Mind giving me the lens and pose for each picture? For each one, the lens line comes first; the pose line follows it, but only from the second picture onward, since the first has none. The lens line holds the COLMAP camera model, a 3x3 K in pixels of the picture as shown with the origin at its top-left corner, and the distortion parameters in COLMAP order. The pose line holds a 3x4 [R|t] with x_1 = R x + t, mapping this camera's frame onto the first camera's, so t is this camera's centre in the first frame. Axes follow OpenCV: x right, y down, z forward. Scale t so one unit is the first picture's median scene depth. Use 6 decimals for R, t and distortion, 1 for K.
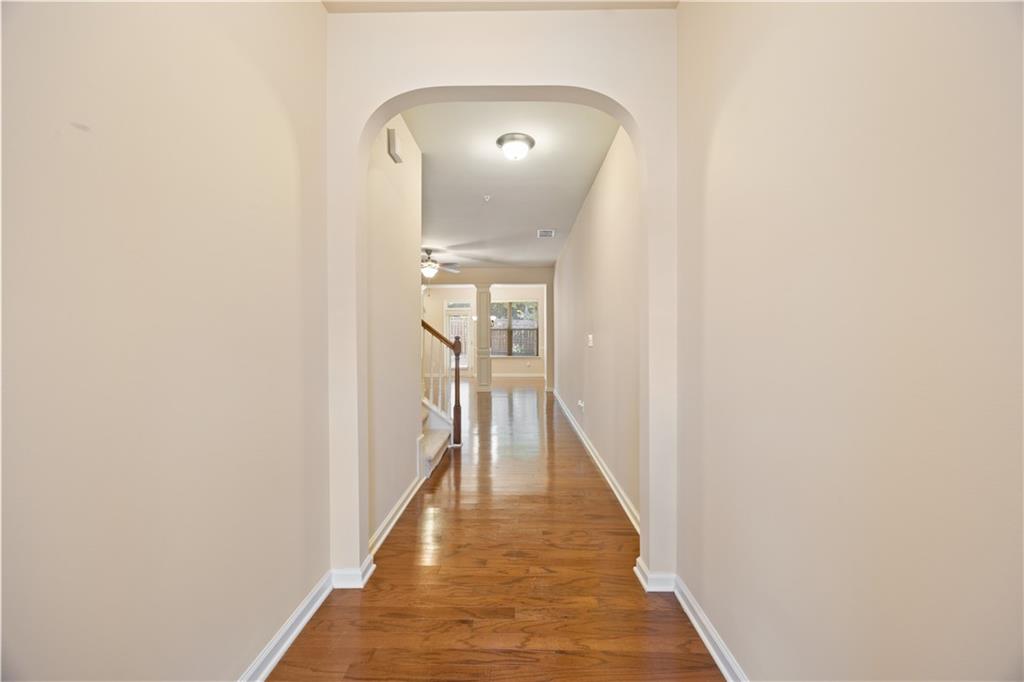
lens RADIAL K [[391.8, 0, 515.5], [0, 391.8, 340.3], [0, 0, 1]] dist [-0.000312, -0.000281]
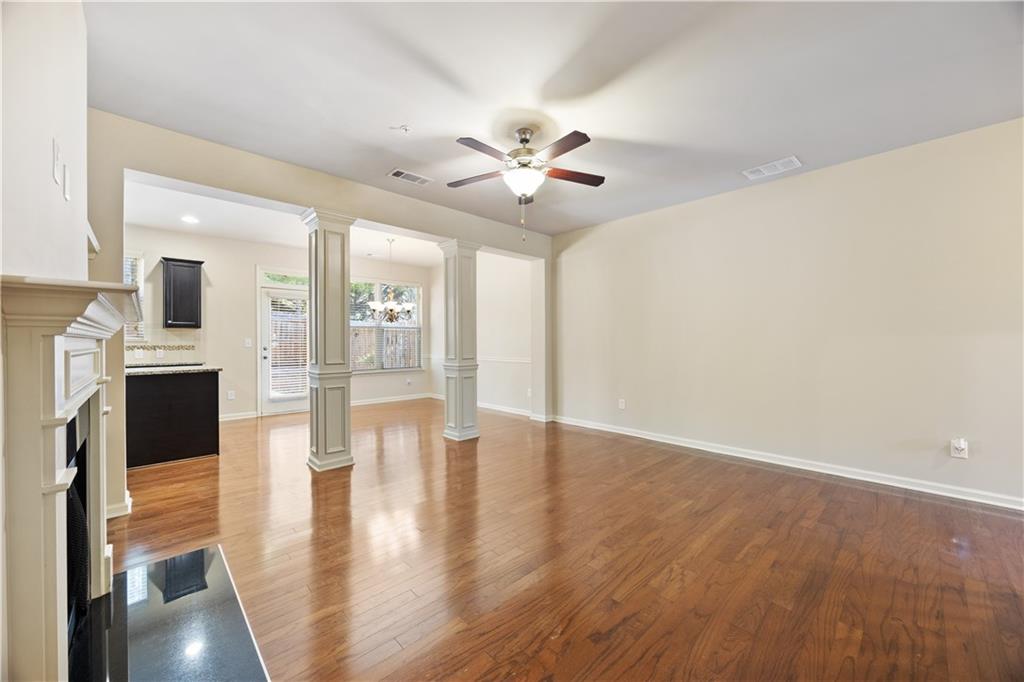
lens RADIAL K [[383.2, 0, 521.8], [0, 383.2, 341.9], [0, 0, 1]] dist [0.000221, -0.000099]
pose [[0.704520, -0.001284, 0.709683, -0.315612], [0.005450, 0.999979, -0.003601, -0.000829], [-0.709663, 0.006405, 0.704512, 0.430639]]
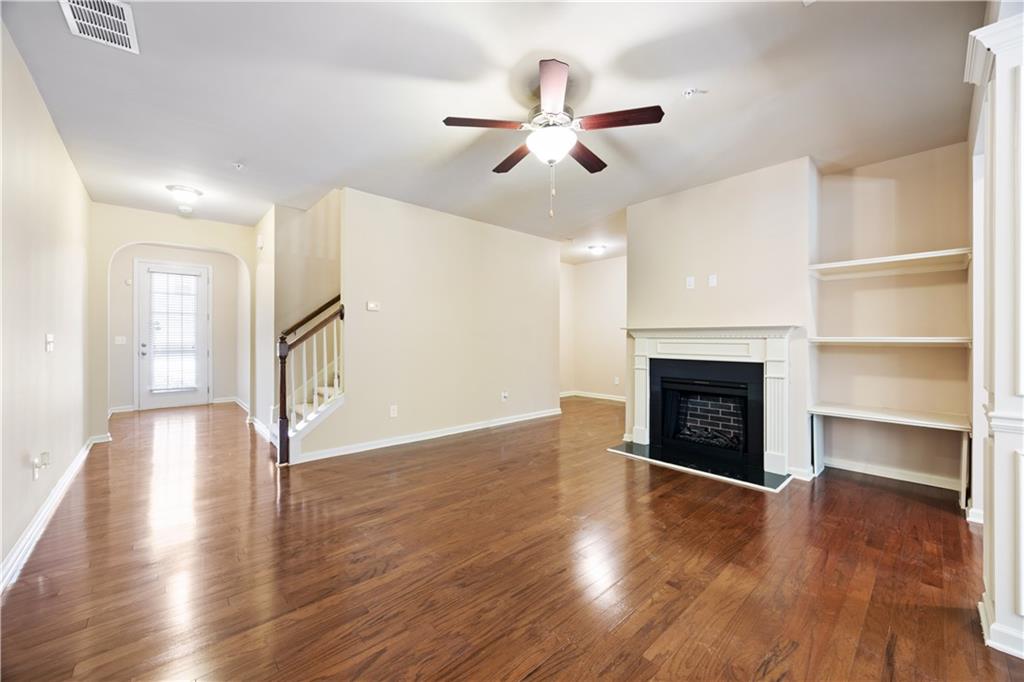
lens RADIAL K [[391.8, 0, 515.5], [0, 391.8, 340.3], [0, 0, 1]] dist [-0.000312, -0.000281]
pose [[-0.724186, 0.001346, -0.689604, 0.024575], [-0.005196, 0.999959, 0.007408, -0.002503], [0.689586, 0.008948, -0.724149, 0.745630]]
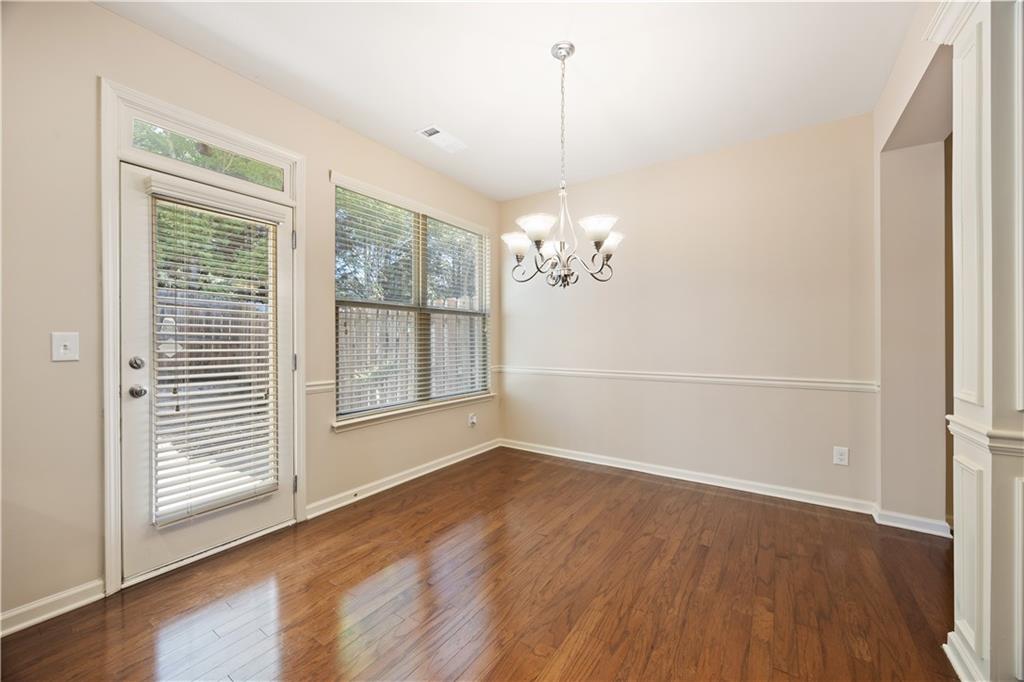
lens RADIAL K [[391.8, 0, 515.5], [0, 391.8, 340.3], [0, 0, 1]] dist [-0.000312, -0.000281]
pose [[0.540027, -0.000494, 0.841647, -0.240639], [0.008017, 0.999957, -0.004556, -0.003198], [-0.841609, 0.009208, 0.540008, 0.839217]]
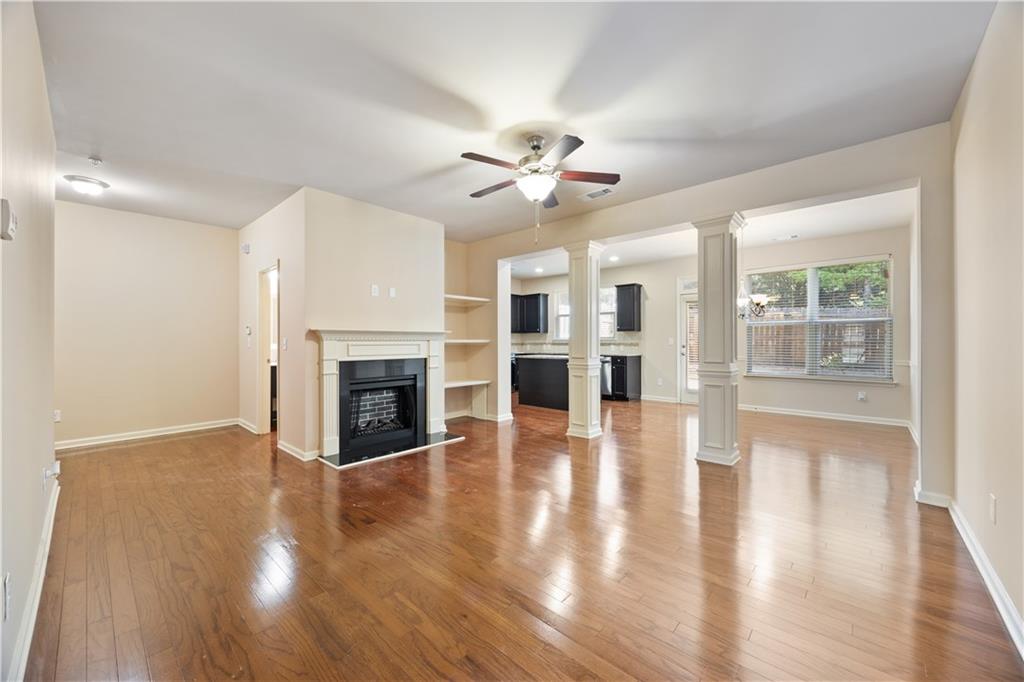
lens RADIAL K [[391.8, 0, 515.5], [0, 391.8, 340.3], [0, 0, 1]] dist [-0.000312, -0.000281]
pose [[0.754365, -0.000295, -0.656455, 0.028883], [-0.003127, 0.999987, -0.004043, -0.001684], [0.656447, 0.005103, 0.754355, 0.396735]]
